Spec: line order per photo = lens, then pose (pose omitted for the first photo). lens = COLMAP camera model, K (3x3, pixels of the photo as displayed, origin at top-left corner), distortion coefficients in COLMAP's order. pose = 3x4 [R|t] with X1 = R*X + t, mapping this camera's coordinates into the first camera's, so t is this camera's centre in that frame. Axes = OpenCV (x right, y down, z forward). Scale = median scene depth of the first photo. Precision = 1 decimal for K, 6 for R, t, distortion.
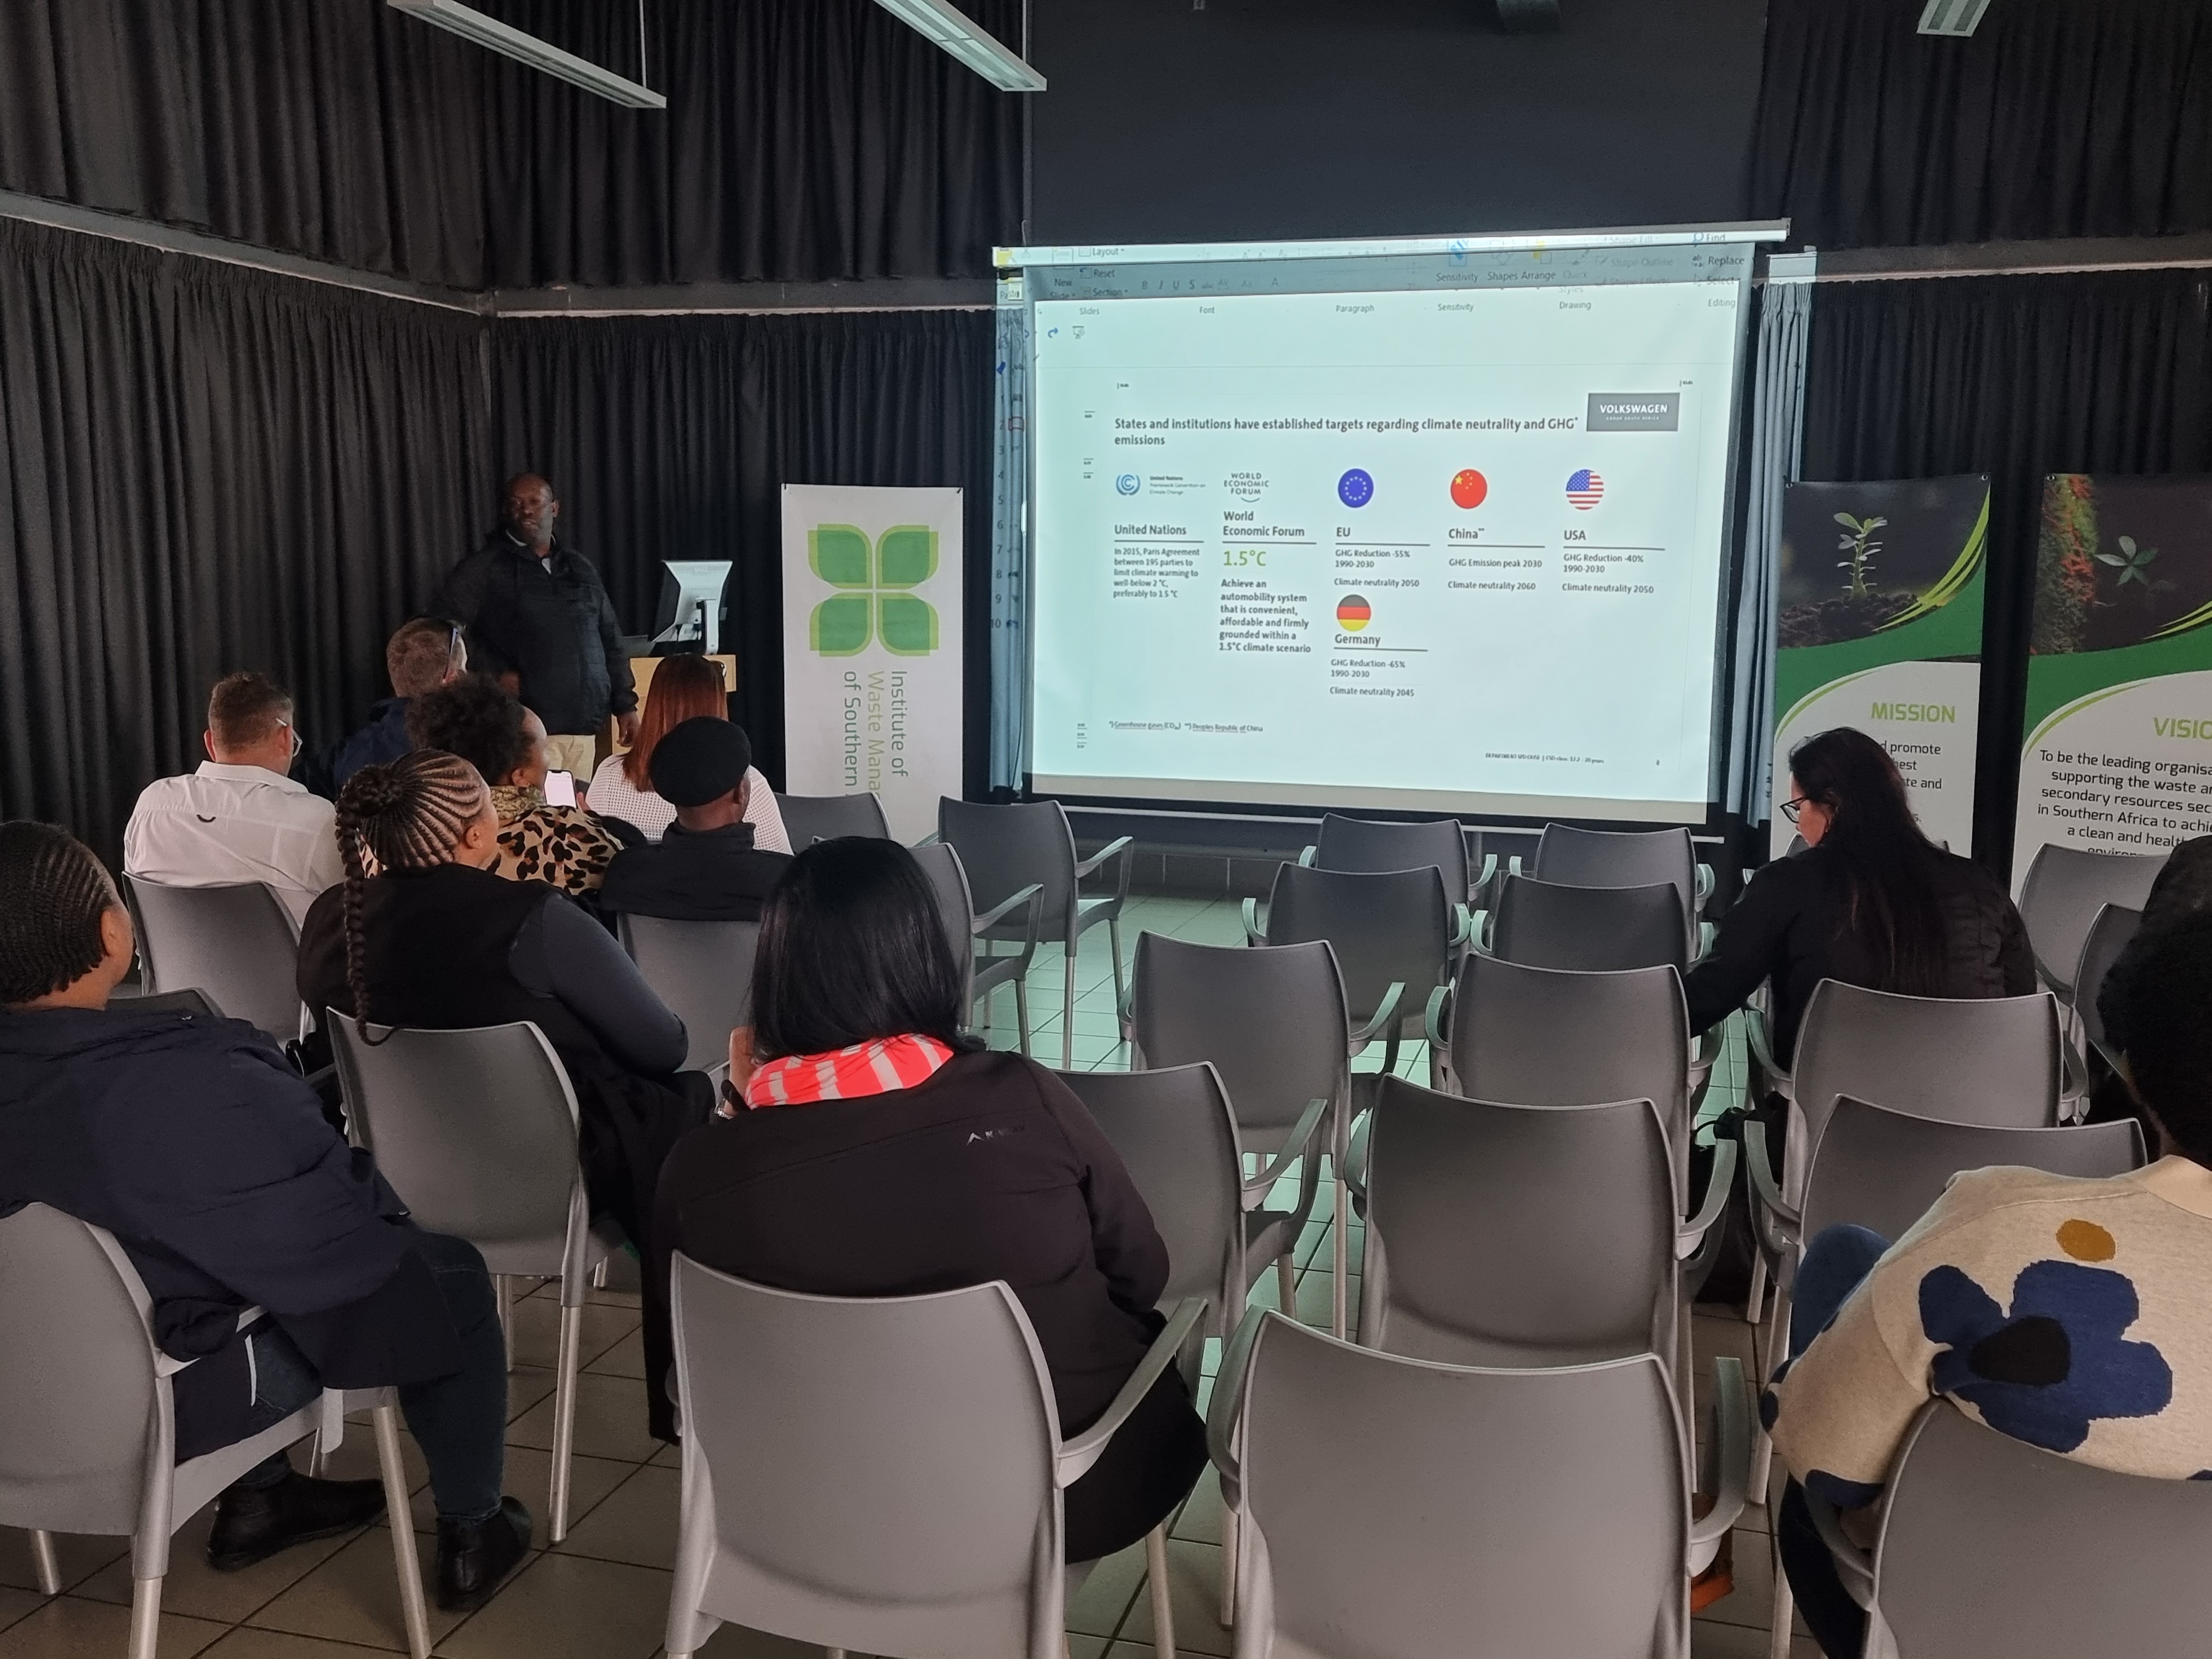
lens RADIAL K [[1978.8, 0, 1130.9], [0, 1978.8, 820.9], [0, 0, 1]] dist [0.116672, -0.135318]
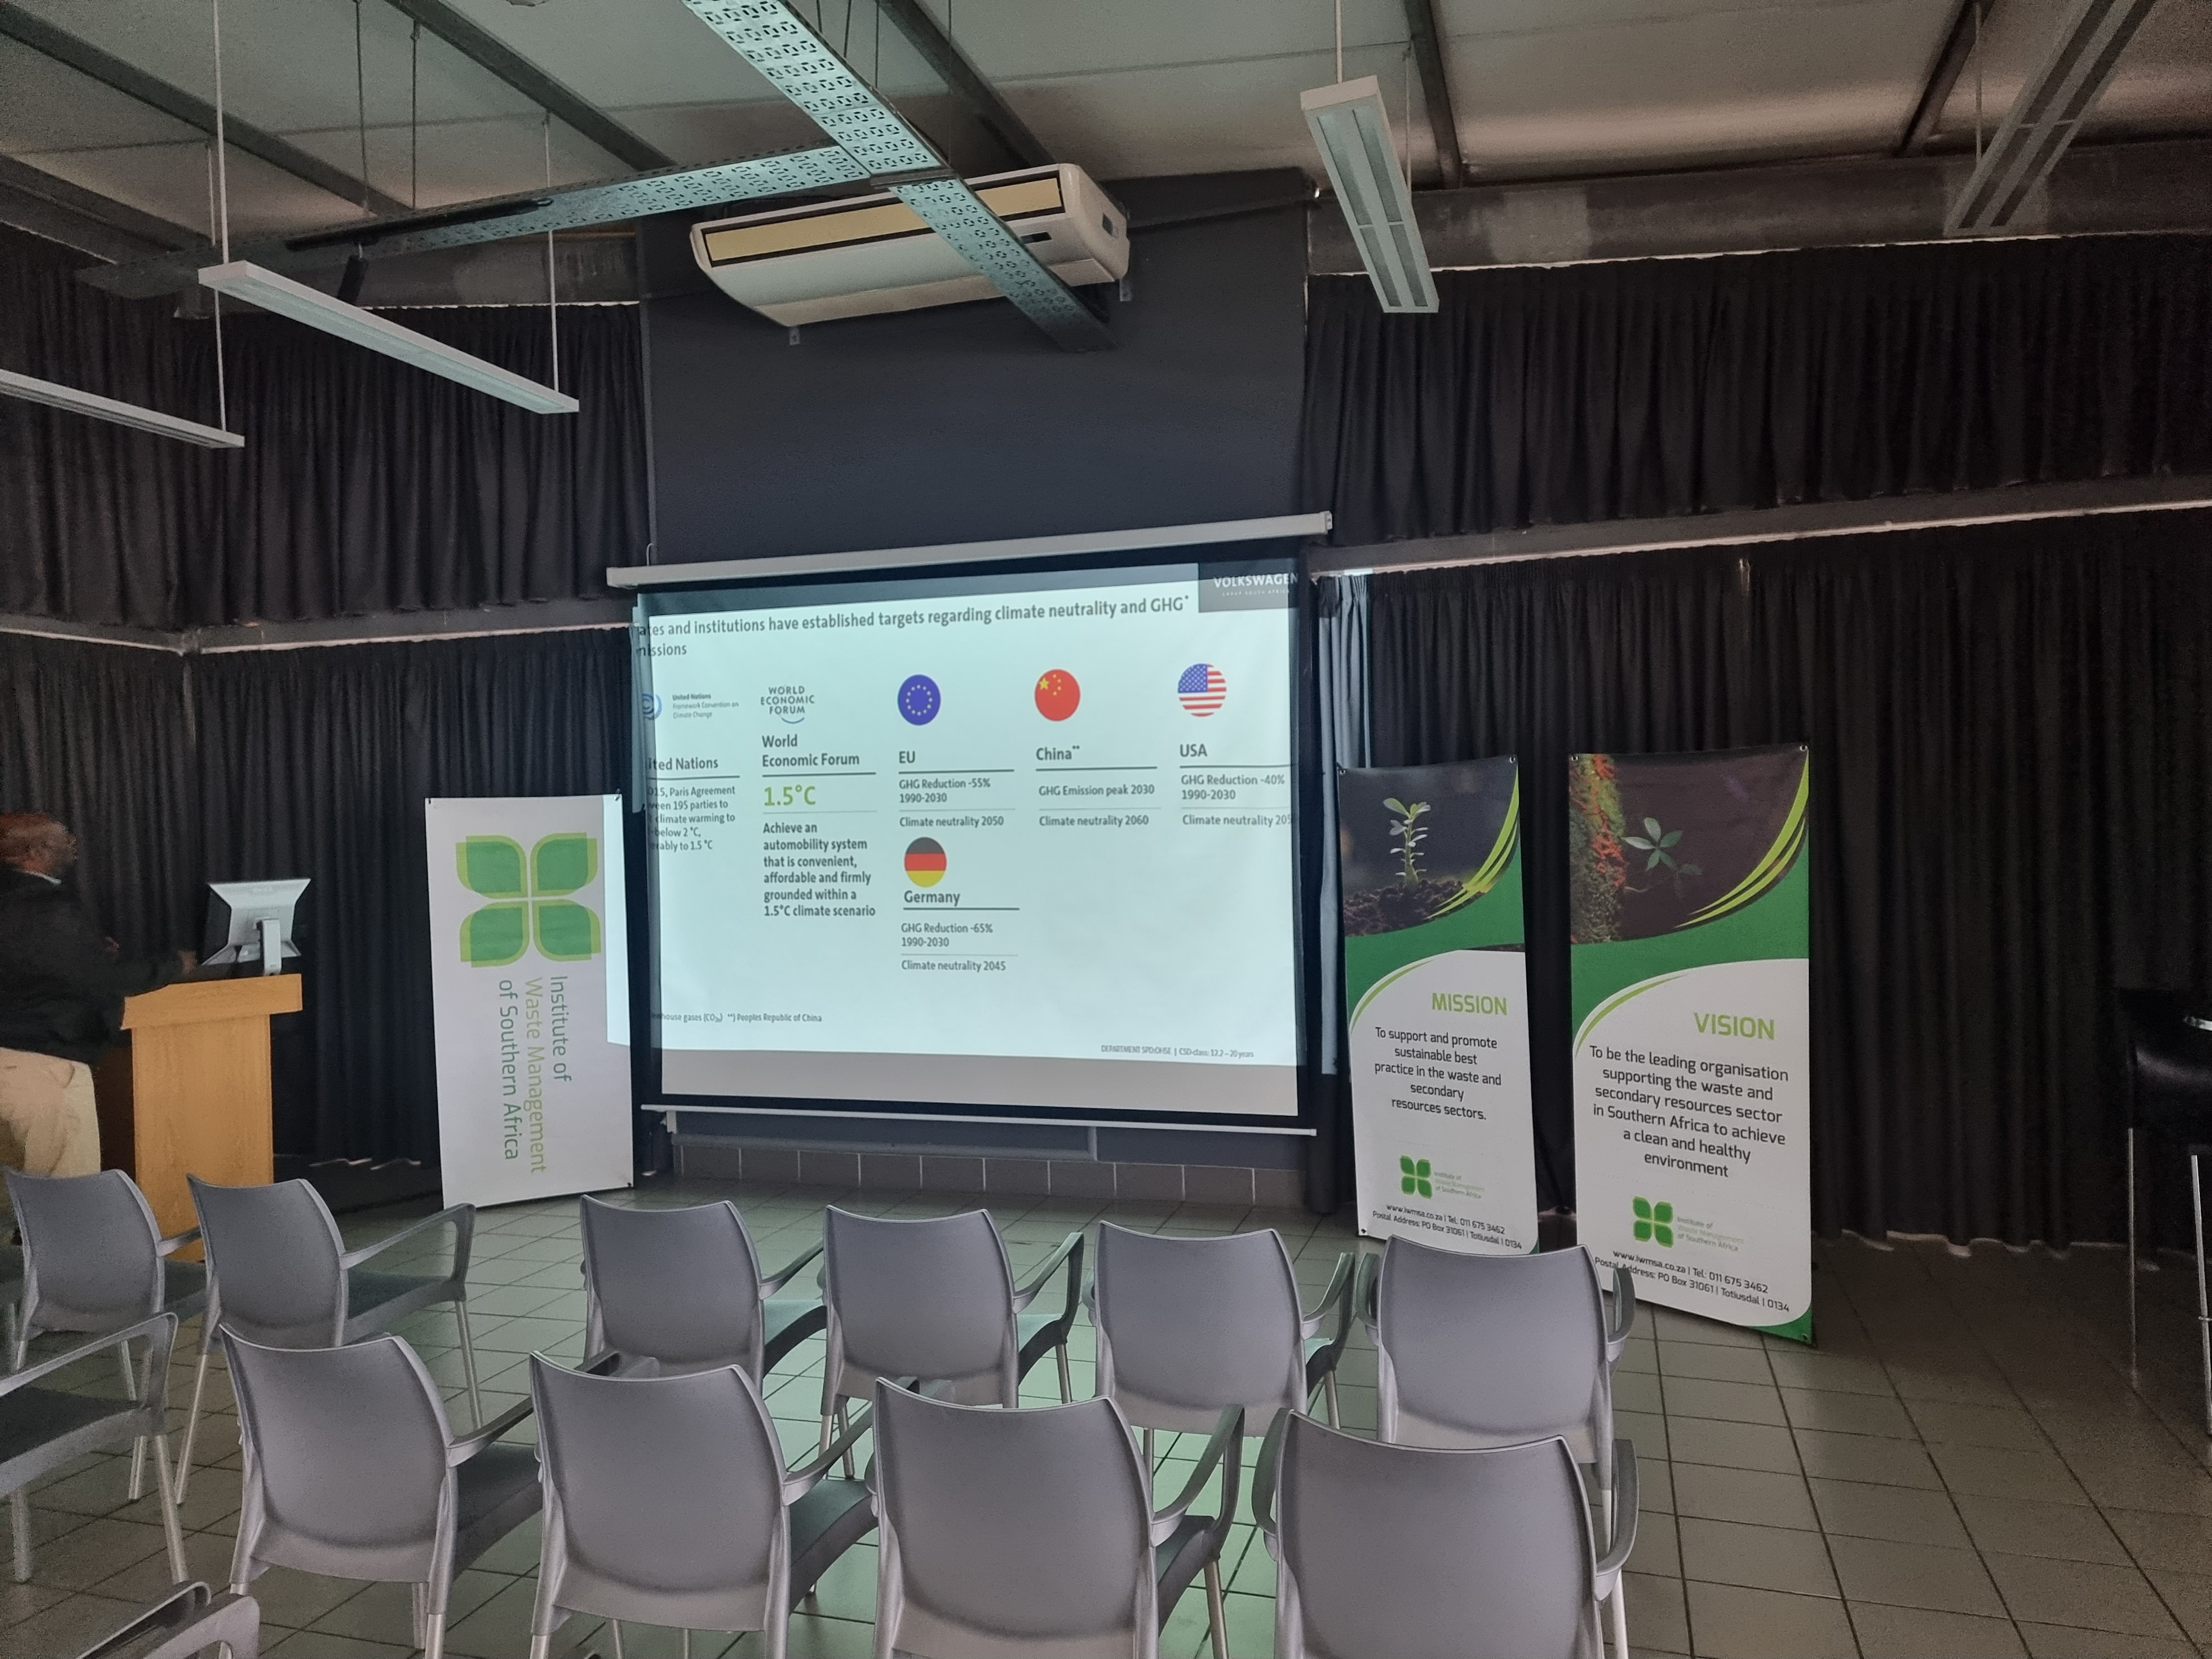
lens RADIAL K [[1530.8, 0, 1134.4], [0, 1530.8, 837.5], [0, 0, 1]] dist [0.099505, -0.071436]
pose [[0.999218, -0.039402, -0.003399, 0.232011], [0.038716, 0.992121, -0.119154, -0.050420], [0.008067, 0.118929, 0.992870, 0.259327]]
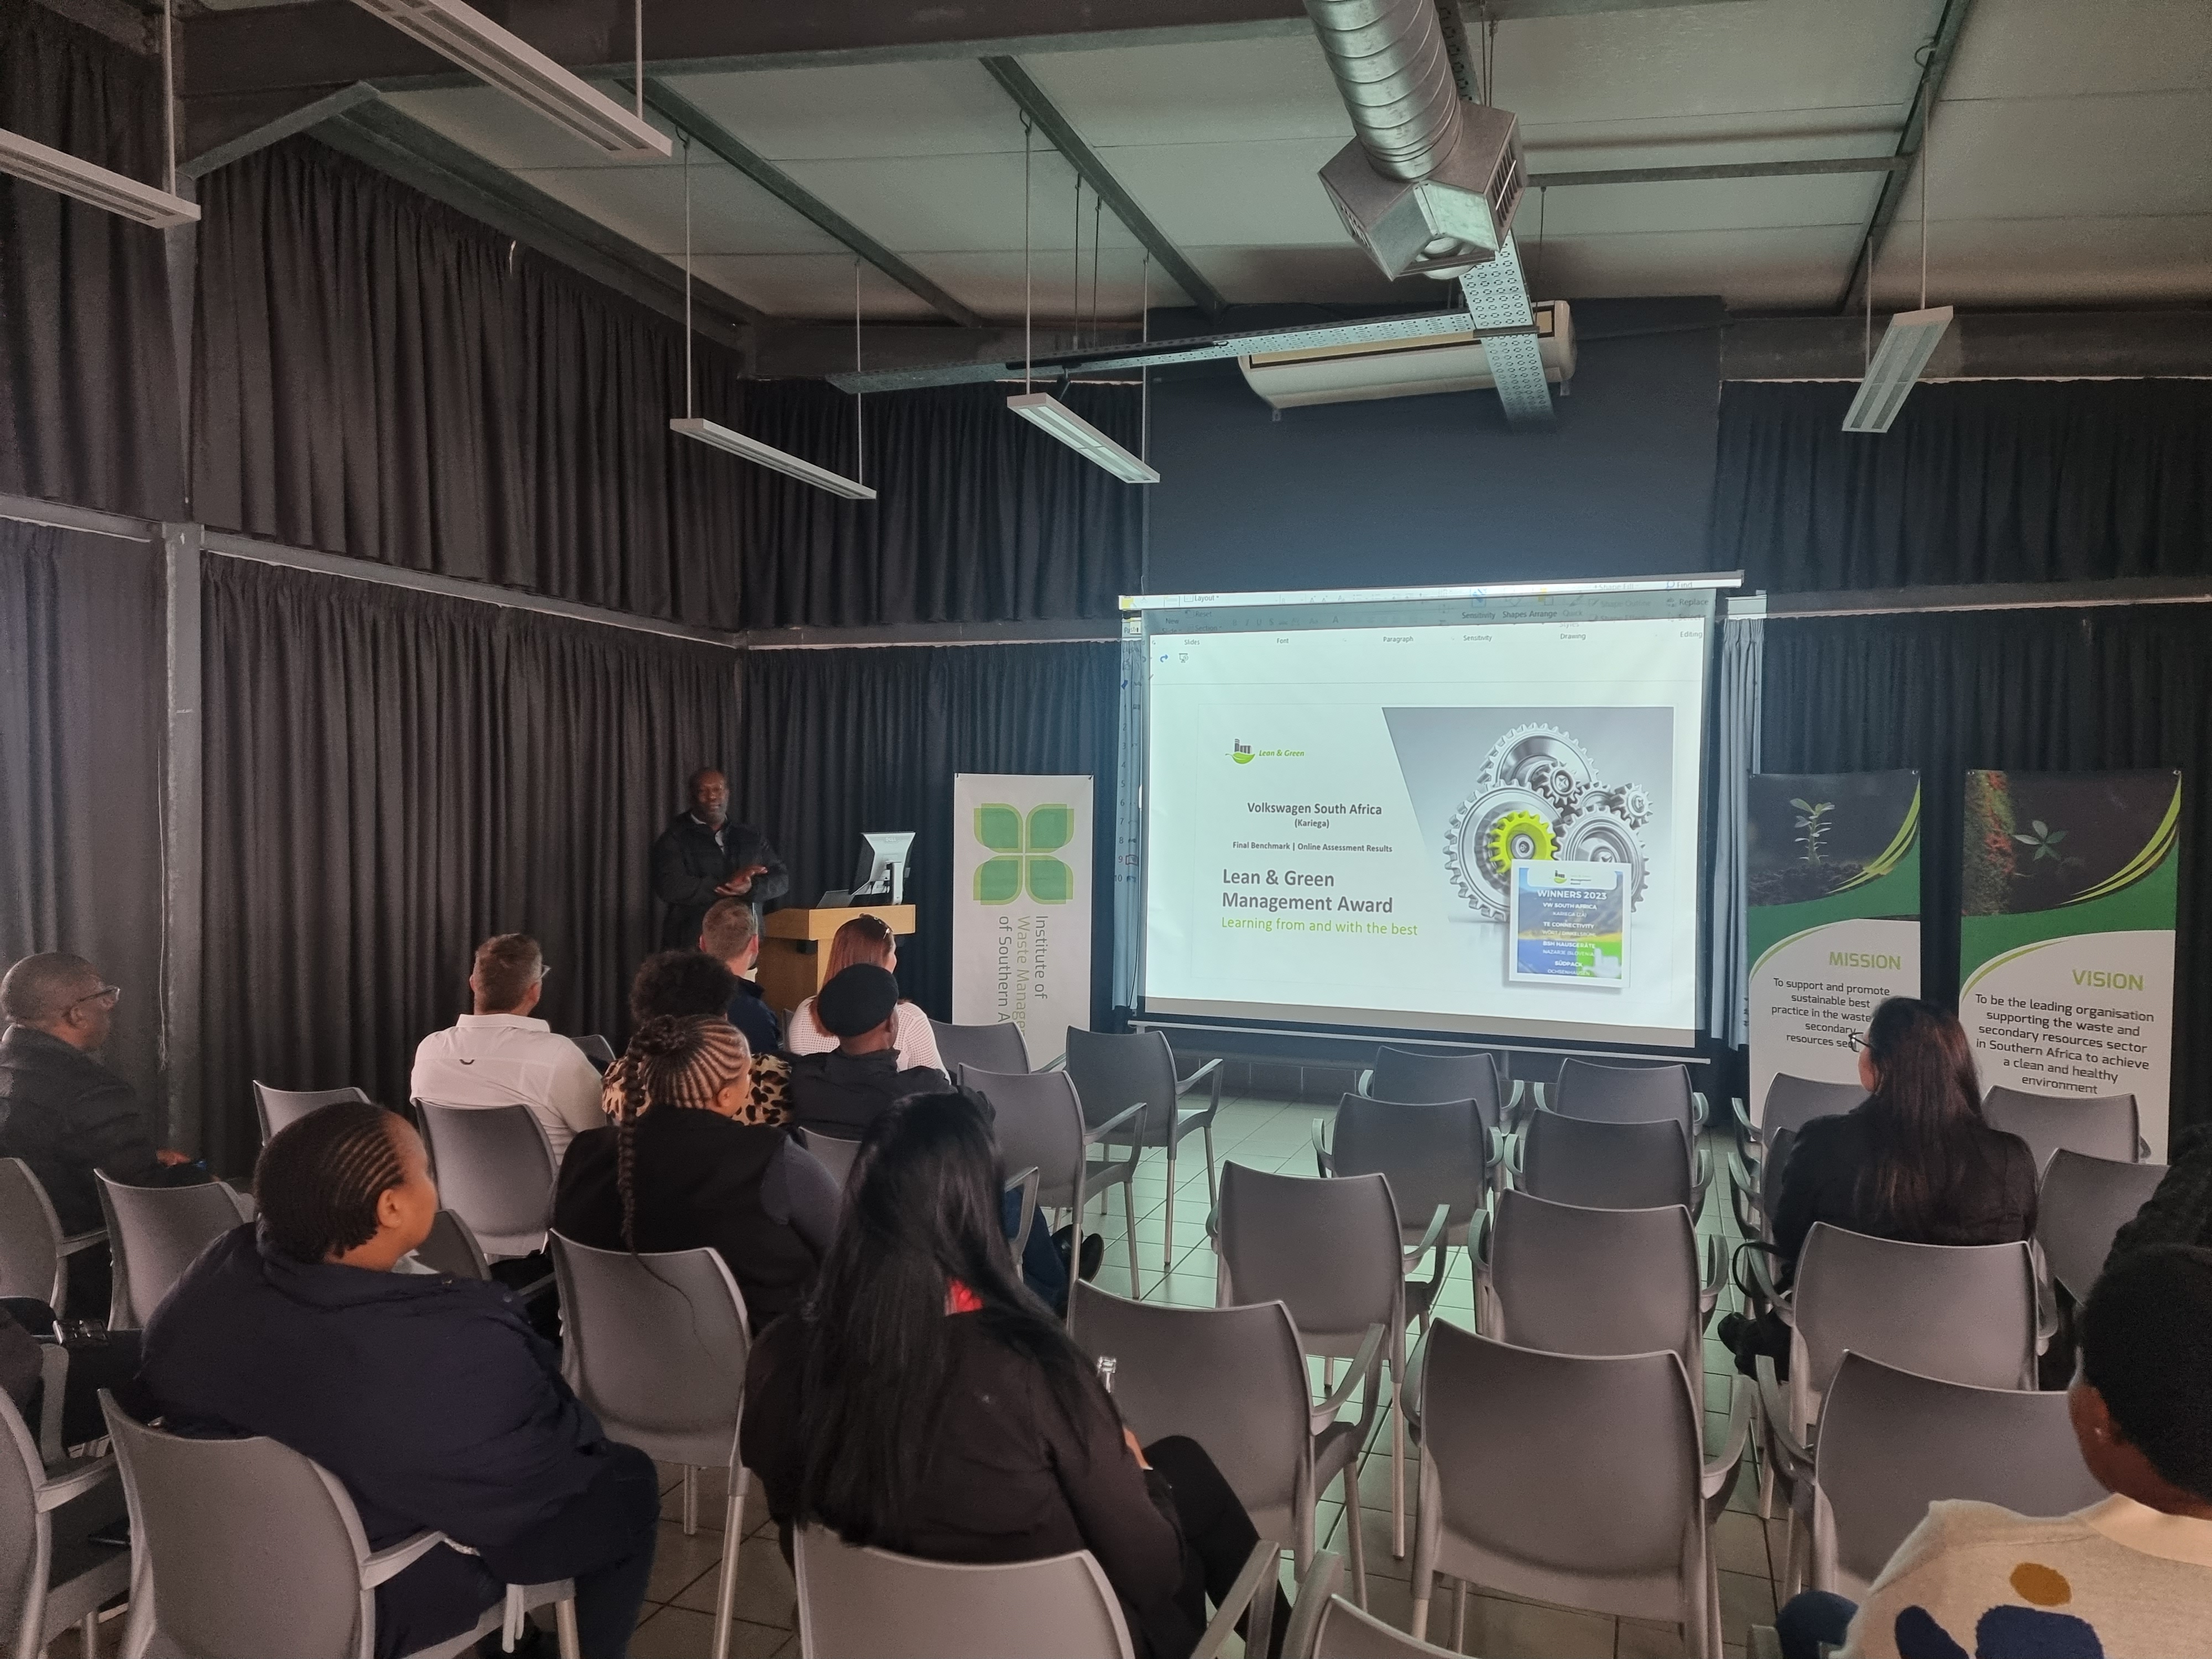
lens RADIAL K [[1530.8, 0, 1134.4], [0, 1530.8, 837.5], [0, 0, 1]] dist [0.099505, -0.071436]
pose [[0.998175, 0.001886, -0.060361, 0.002646], [-0.009002, 0.992991, -0.117846, -0.012303], [0.059716, 0.118175, 0.991196, 0.022918]]
